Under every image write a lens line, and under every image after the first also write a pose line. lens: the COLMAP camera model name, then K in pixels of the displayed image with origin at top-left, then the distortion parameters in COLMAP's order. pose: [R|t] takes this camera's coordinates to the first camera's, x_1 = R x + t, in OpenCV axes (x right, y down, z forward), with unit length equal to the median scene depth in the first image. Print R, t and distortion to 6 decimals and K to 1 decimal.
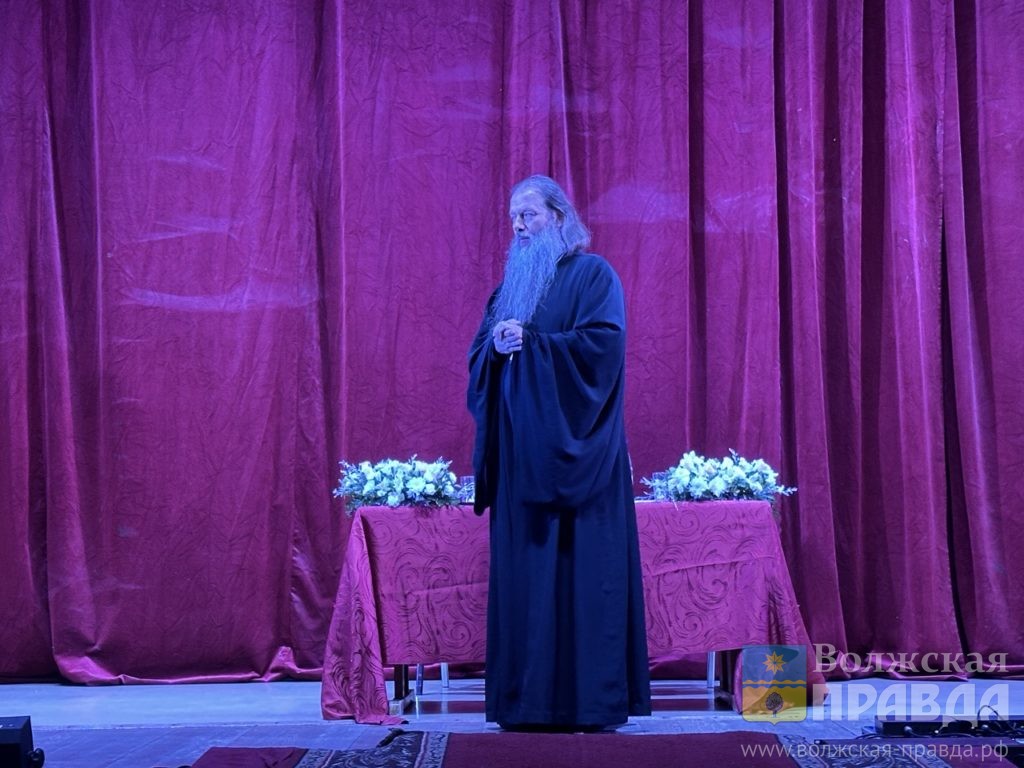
lens RADIAL K [[2033.9, 0, 512.0], [0, 2033.9, 384.0], [0, 0, 1]] dist [0.089968, 0.432738]
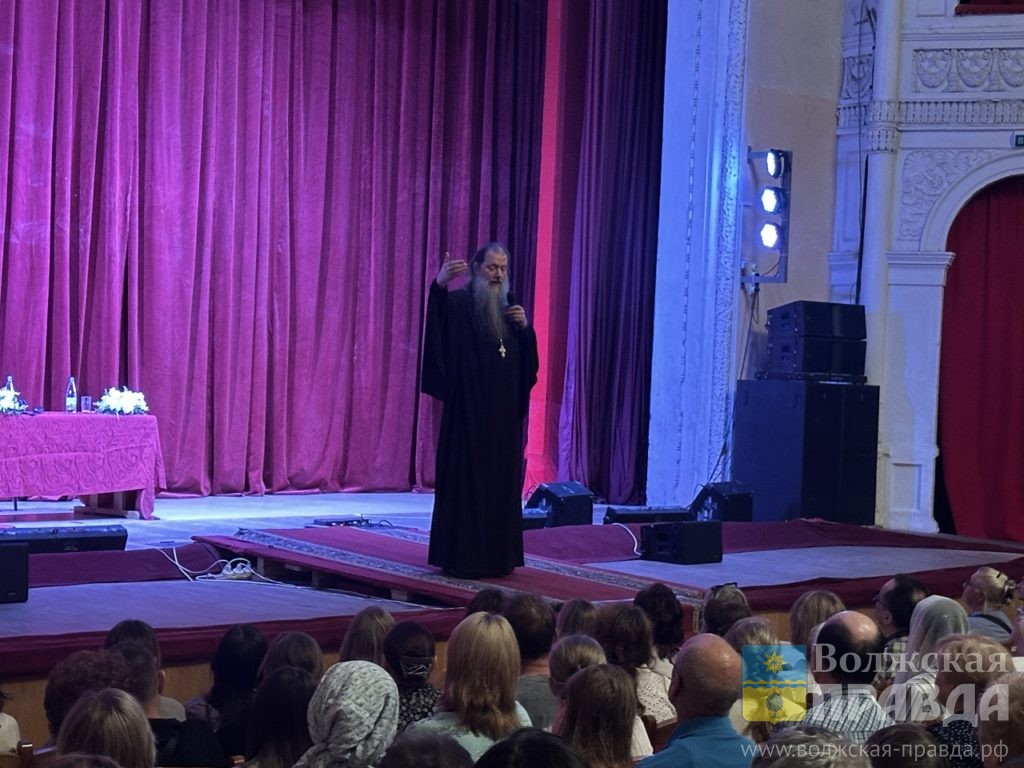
lens RADIAL K [[2033.9, 0, 512.0], [0, 2033.9, 384.0], [0, 0, 1]] dist [0.089968, 0.432738]
pose [[0.682113, 0.035079, 0.730405, -0.872677], [-0.106625, 0.992945, 0.051888, -0.091142], [-0.723432, -0.113273, 0.681040, -0.488484]]
